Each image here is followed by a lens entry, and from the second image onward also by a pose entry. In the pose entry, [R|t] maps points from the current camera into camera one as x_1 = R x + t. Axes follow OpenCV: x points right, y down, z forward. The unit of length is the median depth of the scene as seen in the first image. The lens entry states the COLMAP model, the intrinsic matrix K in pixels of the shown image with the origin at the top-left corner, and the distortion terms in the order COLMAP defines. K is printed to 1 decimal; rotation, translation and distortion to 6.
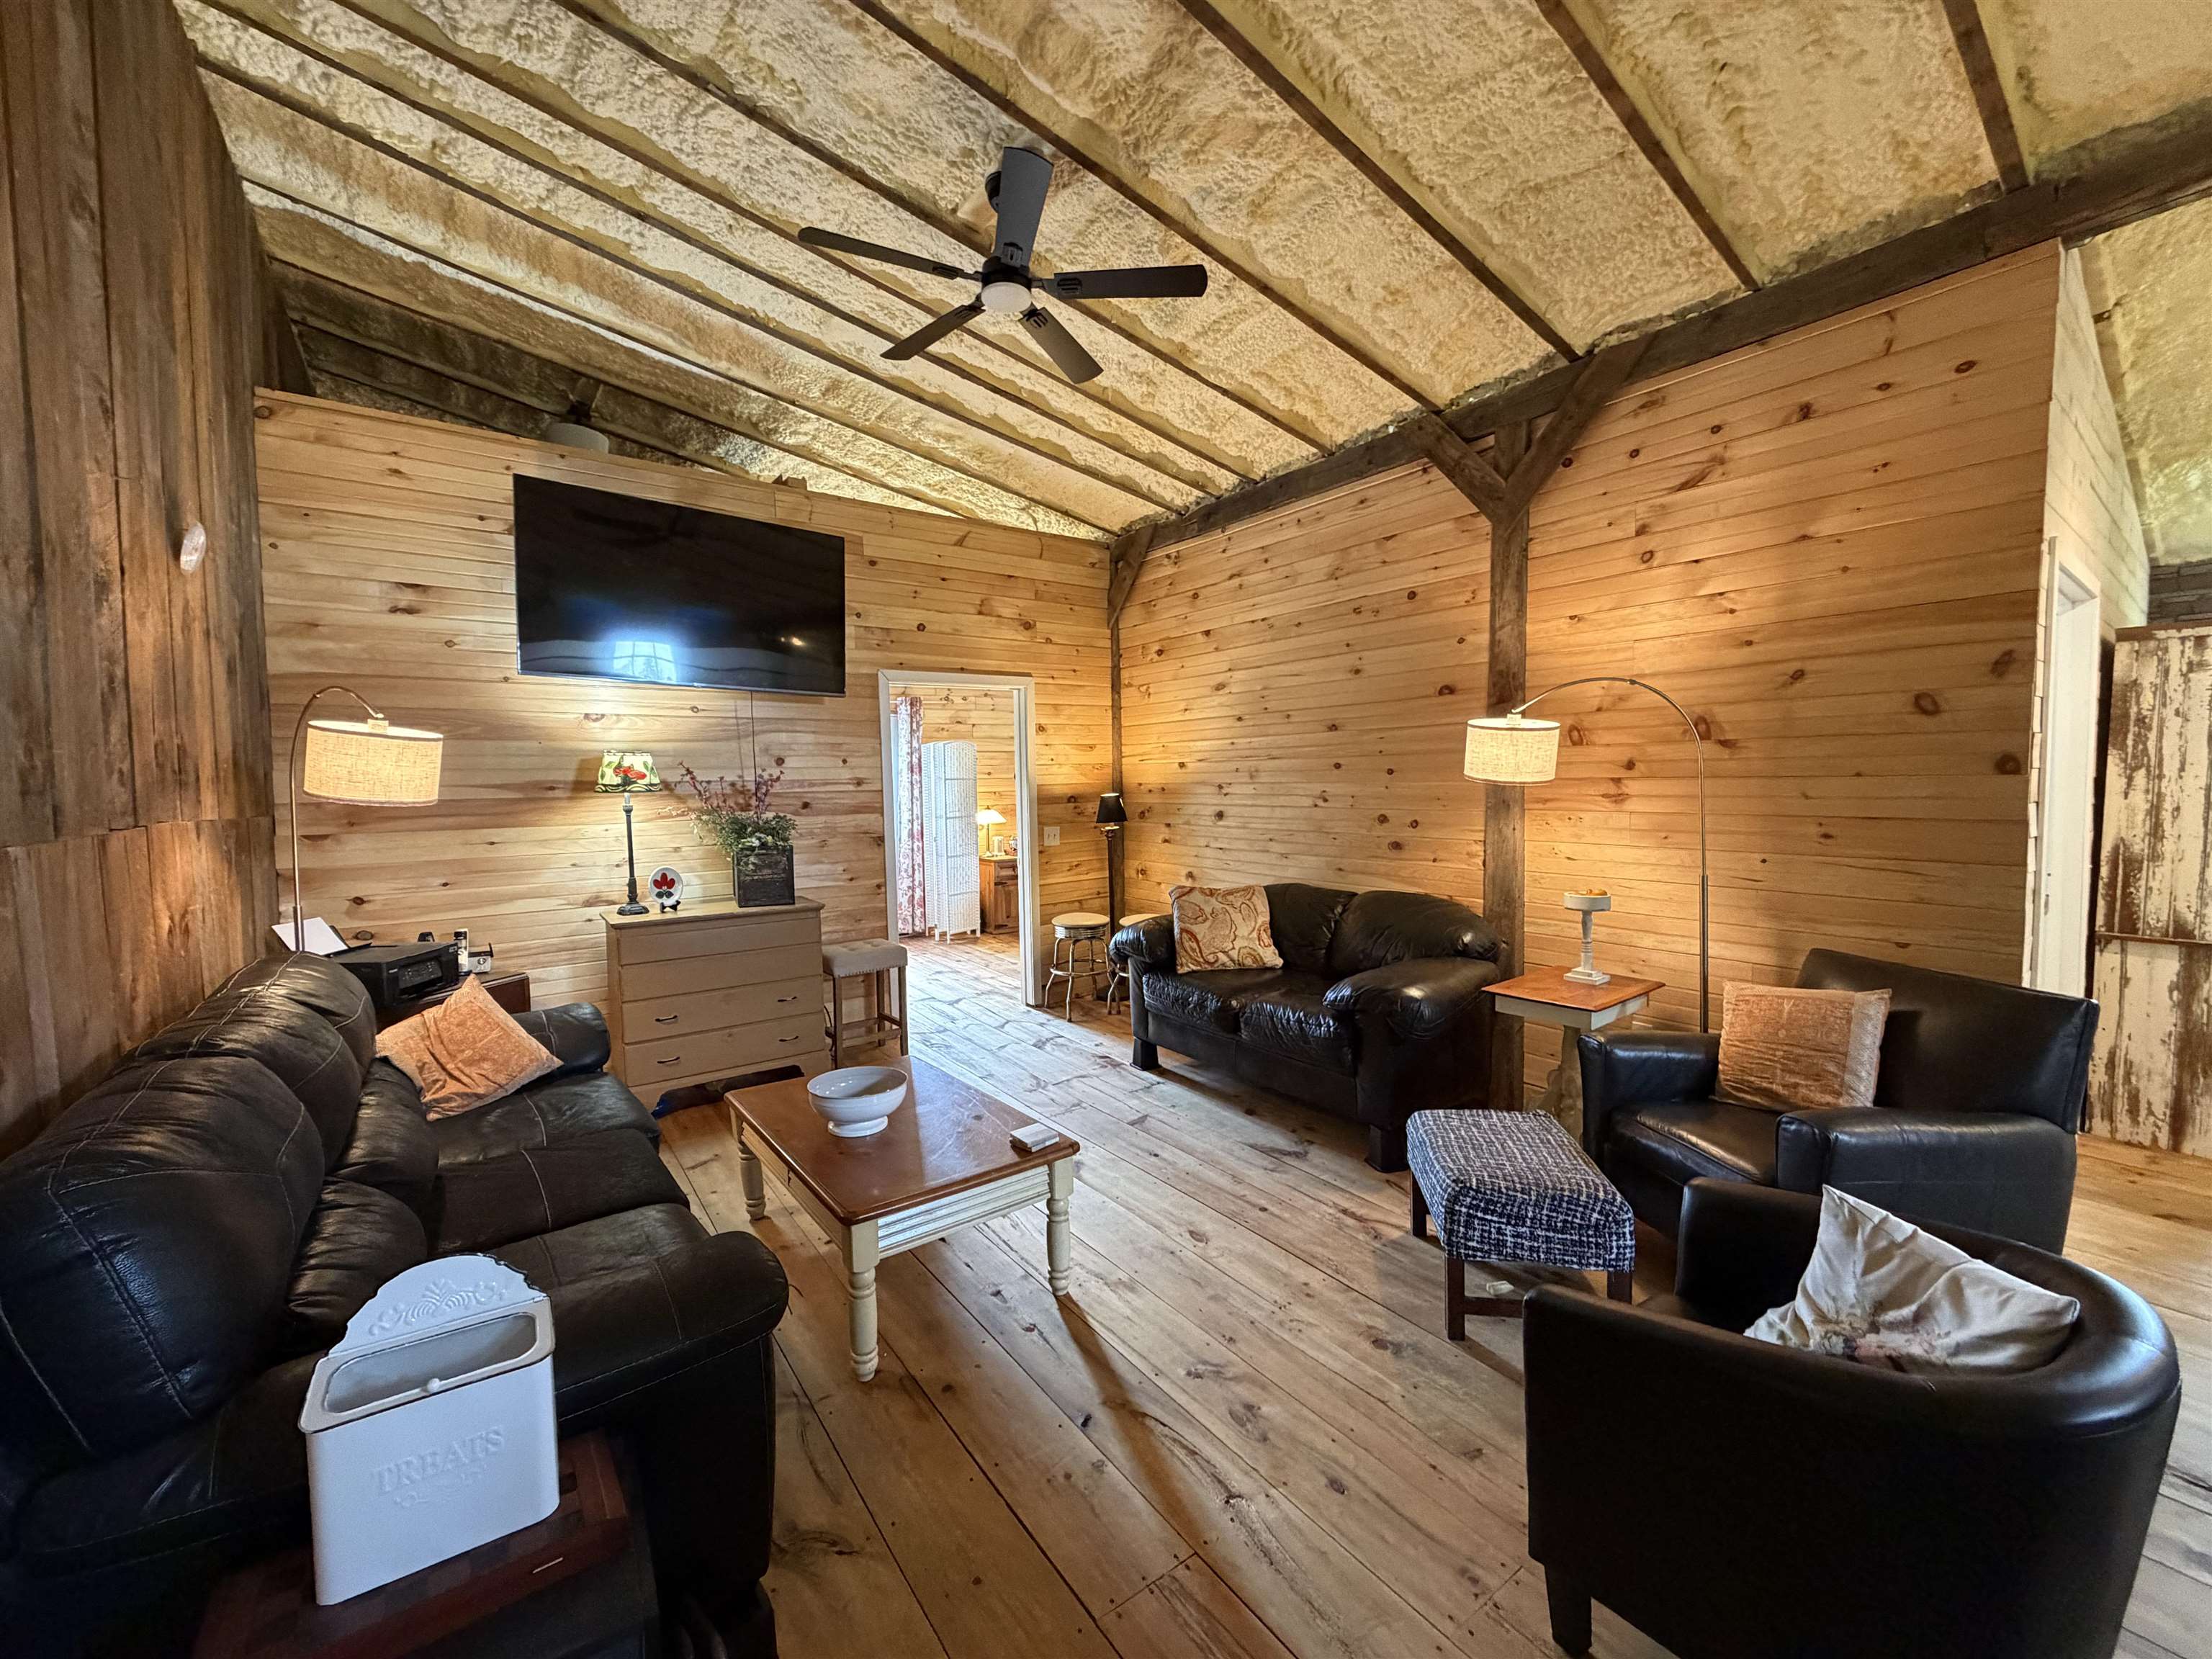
lens RADIAL K [[882.0, 0, 1095.7], [0, 882.0, 828.8], [0, 0, 1]] dist [0.001642, -0.000044]
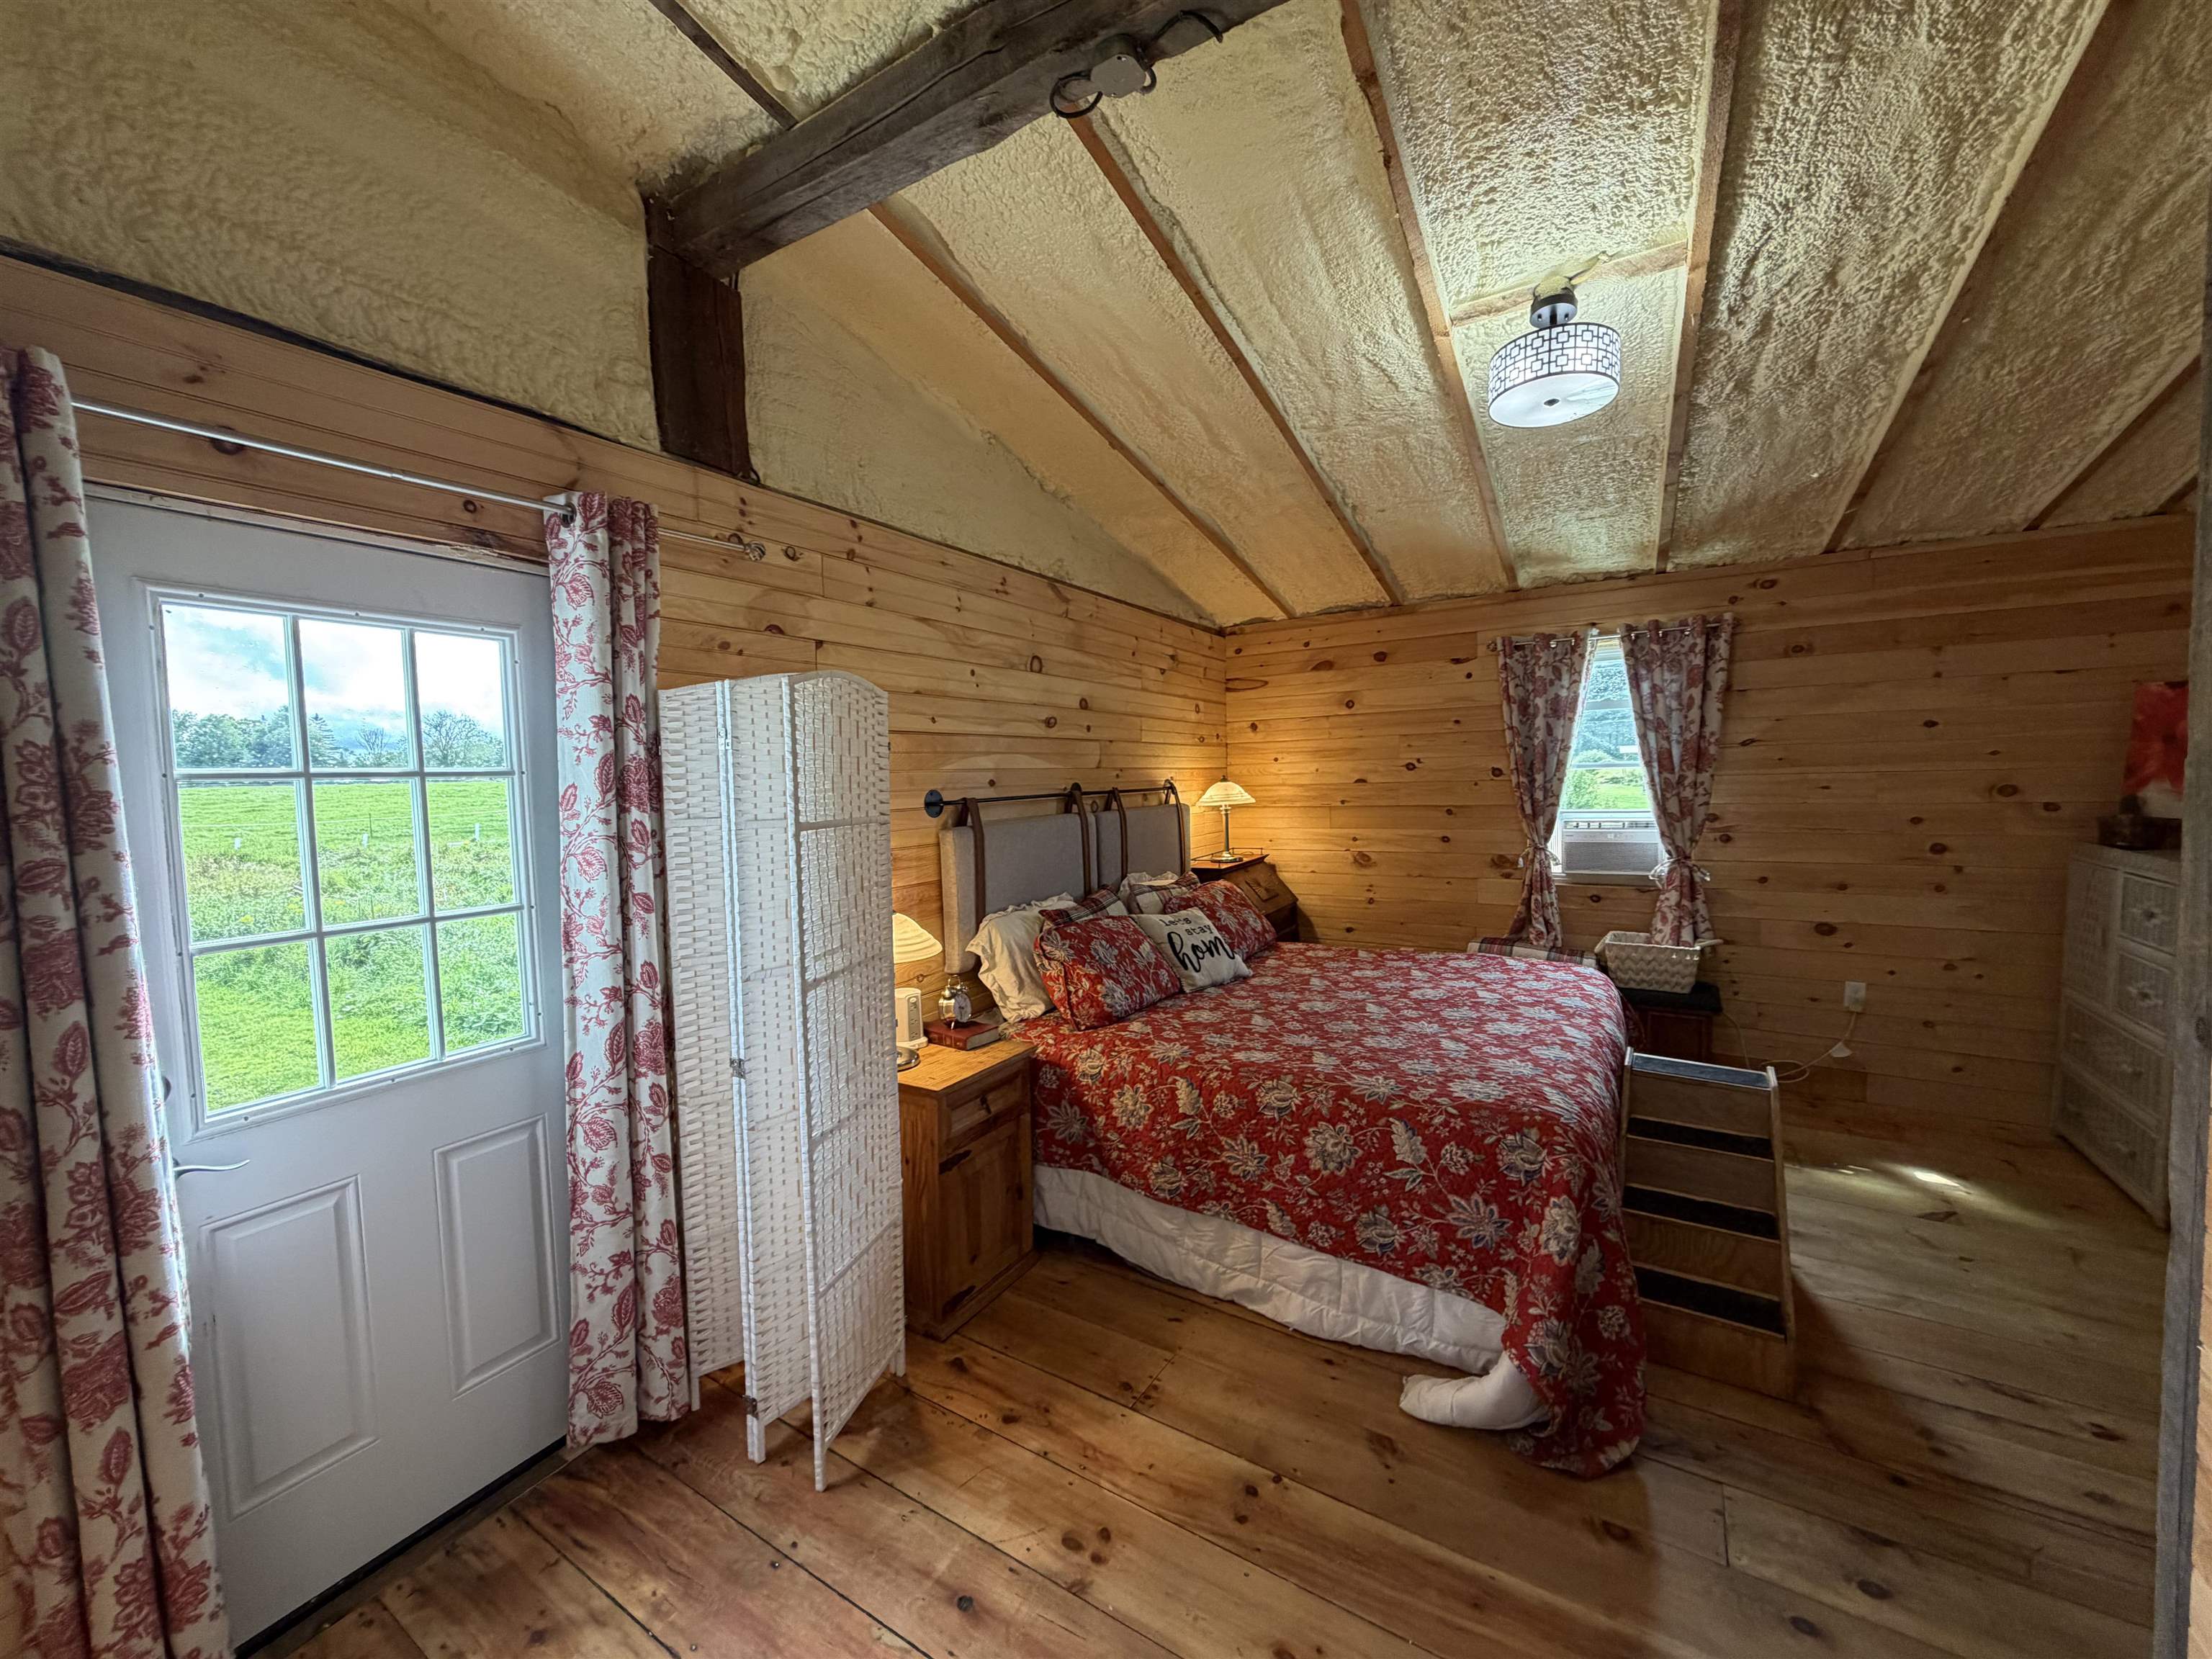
lens RADIAL K [[882.0, 0, 1097.7], [0, 882.0, 829.4], [0, 0, 1]] dist [0.001642, -0.000044]
pose [[0.924277, -0.027359, 0.380741, -0.426914], [0.033169, 0.999412, -0.008704, -0.116446], [-0.380279, 0.020674, 0.924641, 1.715937]]
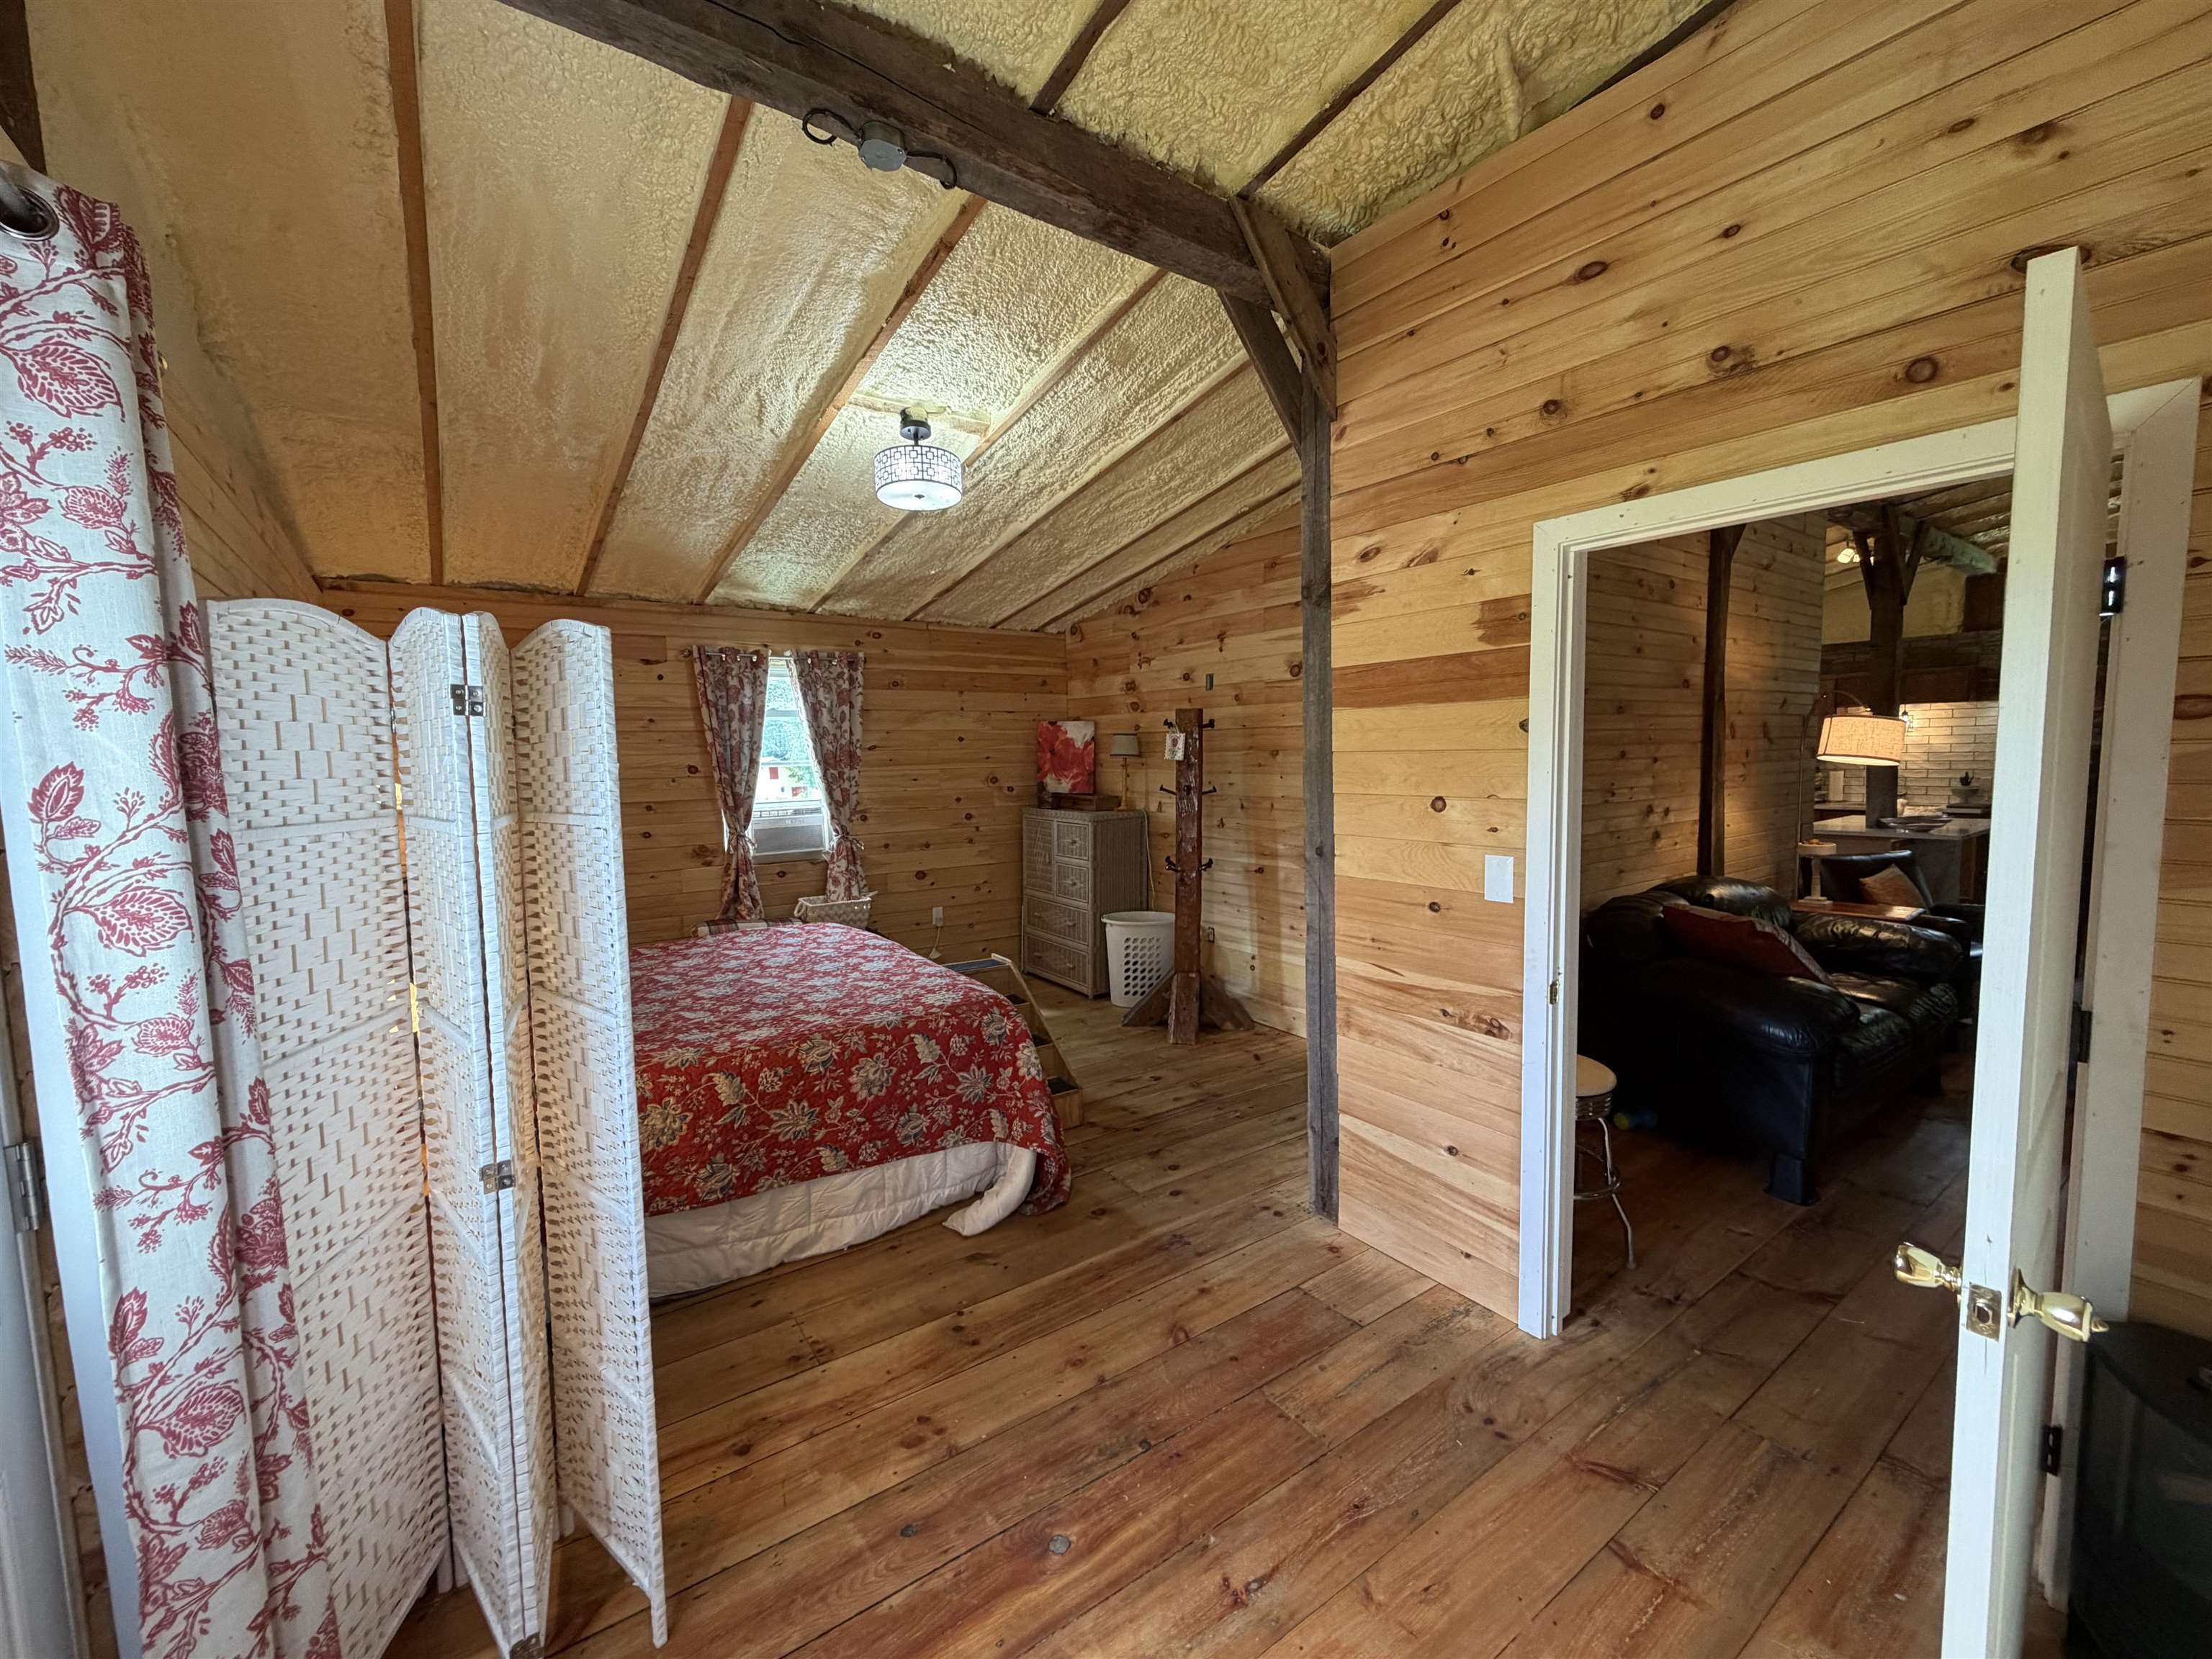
lens RADIAL K [[882.0, 0, 1105.8], [0, 882.0, 829.5], [0, 0, 1]] dist [0.001642, -0.000044]
pose [[0.002297, -0.064467, 0.997917, -0.821197], [0.085494, 0.994279, 0.064035, -0.132029], [-0.996336, 0.085169, 0.007795, 2.053891]]
